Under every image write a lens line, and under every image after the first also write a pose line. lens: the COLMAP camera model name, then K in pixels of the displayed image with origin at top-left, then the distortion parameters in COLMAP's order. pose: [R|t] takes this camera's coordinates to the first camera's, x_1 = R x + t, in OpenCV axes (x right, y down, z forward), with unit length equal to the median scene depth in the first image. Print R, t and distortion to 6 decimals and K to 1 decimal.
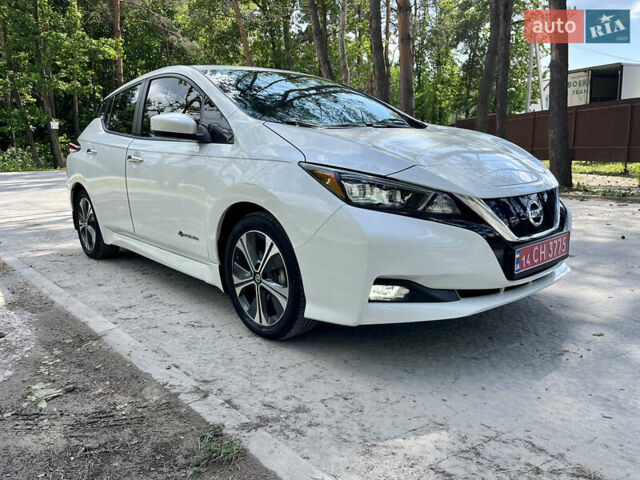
lens RADIAL K [[473.6, 0, 320.0], [0, 473.6, 240.0], [0, 0, 1]] dist [0.071118, -0.095815]
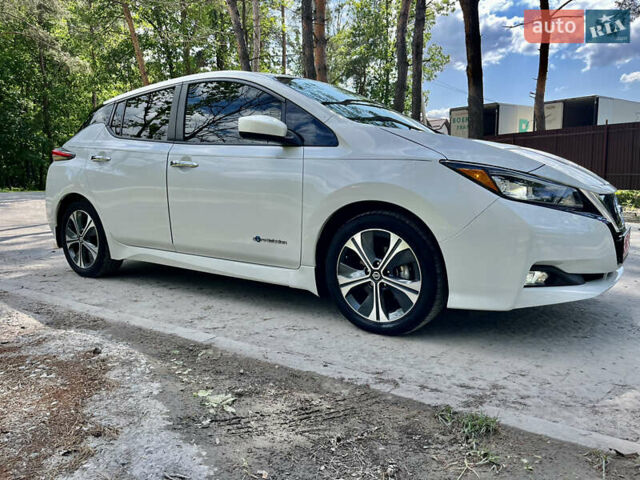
lens RADIAL K [[473.6, 0, 320.0], [0, 473.6, 240.0], [0, 0, 1]] dist [0.071118, -0.095815]
pose [[0.971244, -0.015905, 0.237553, -0.483216], [0.029060, 0.998225, -0.051978, 0.052531], [-0.236305, 0.057387, 0.969983, 0.029333]]
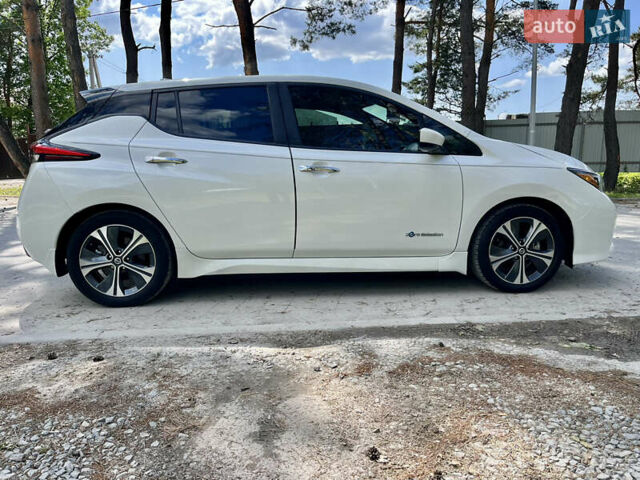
lens RADIAL K [[472.0, 0, 318.8], [0, 472.0, 230.5], [0, 0, 1]] dist [0.078012, -0.095332]
pose [[0.600705, -0.123108, 0.789935, -1.573649], [0.137331, 0.989275, 0.049742, -0.130243], [-0.787587, 0.078602, 0.611170, 0.593793]]
